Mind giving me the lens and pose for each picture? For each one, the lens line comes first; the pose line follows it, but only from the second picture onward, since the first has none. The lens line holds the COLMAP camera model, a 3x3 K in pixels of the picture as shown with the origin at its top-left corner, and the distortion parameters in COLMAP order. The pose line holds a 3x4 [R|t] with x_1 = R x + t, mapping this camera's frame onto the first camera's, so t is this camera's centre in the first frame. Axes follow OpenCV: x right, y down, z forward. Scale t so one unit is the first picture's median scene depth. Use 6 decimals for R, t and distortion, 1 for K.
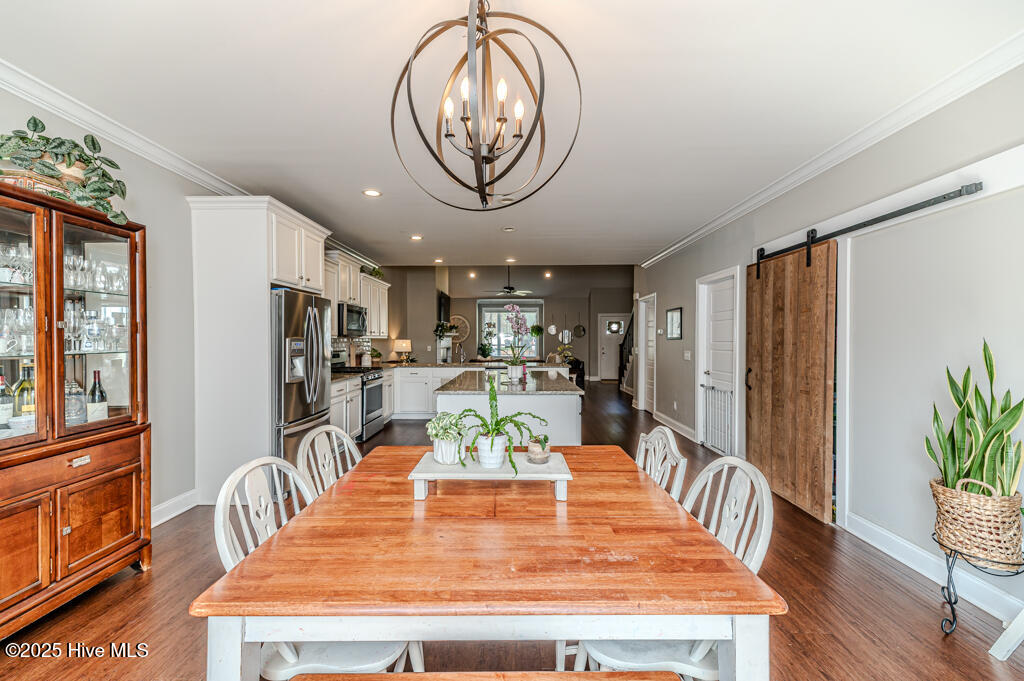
lens RADIAL K [[403.7, 0, 510.7], [0, 403.7, 339.3], [0, 0, 1]] dist [0.025189, -0.006315]
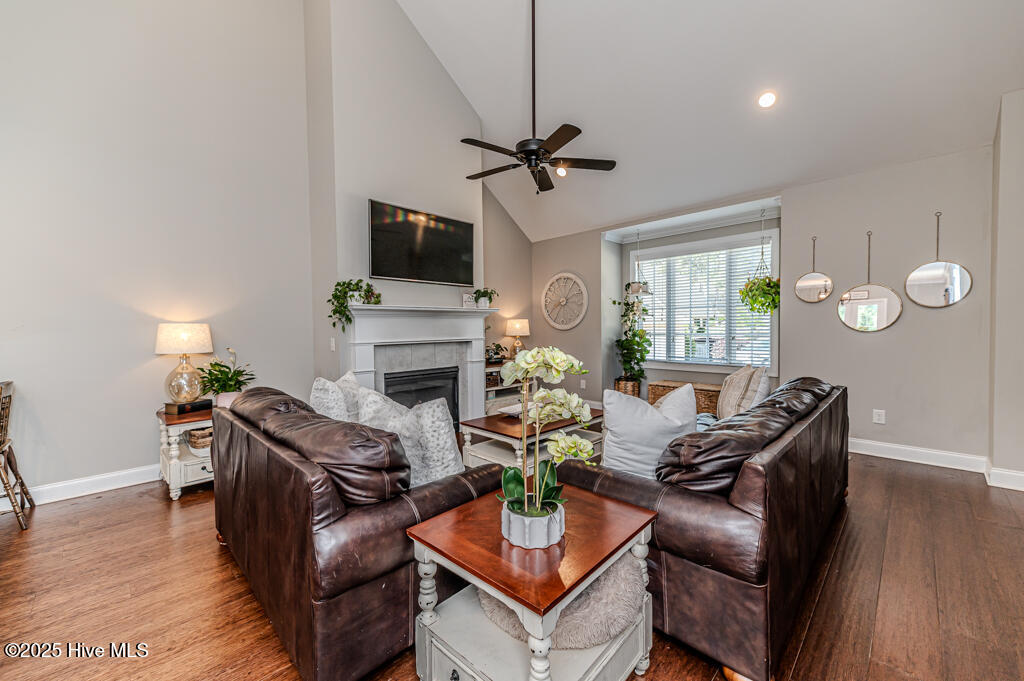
lens RADIAL K [[390.1, 0, 512.0], [0, 390.1, 340.5], [0, 0, 1]] dist [0.001170, -0.000108]
pose [[0.715162, 0.016728, -0.698759, 0.311457], [0.008727, 0.999422, 0.032858, 0.012173], [0.698905, -0.029597, 0.714602, 1.274475]]
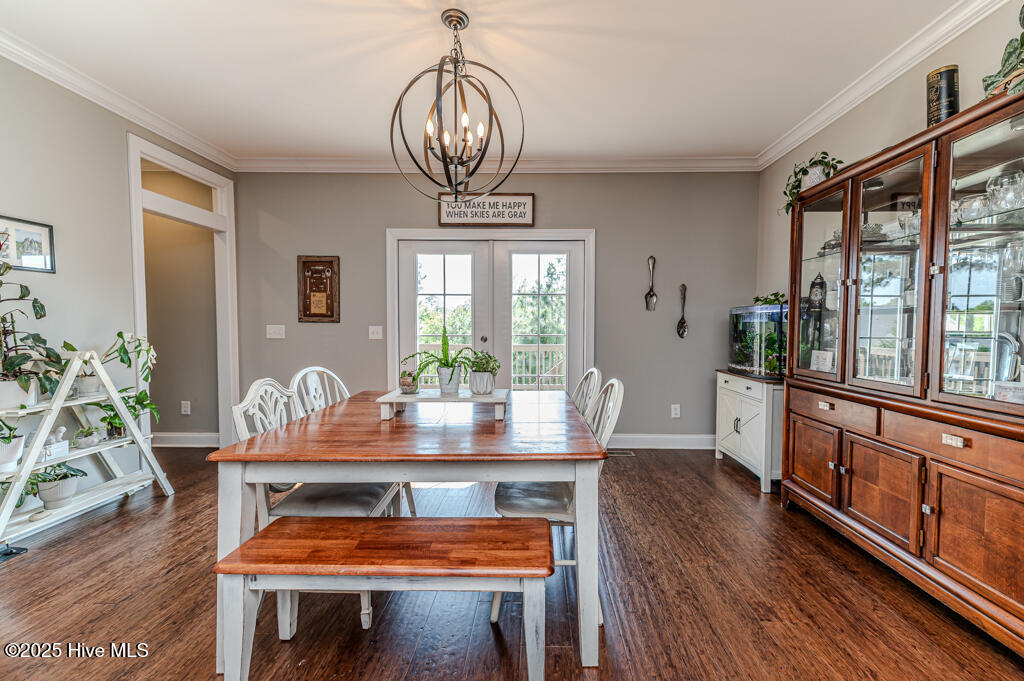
lens RADIAL K [[409.8, 0, 529.0], [0, 409.8, 342.0], [0, 0, 1]] dist [0.023430, -0.005744]
pose [[-0.999990, -0.001234, -0.004203, -0.068881], [-0.001406, 0.999144, 0.041344, 0.023041], [0.004148, 0.041349, -0.999136, 0.563964]]
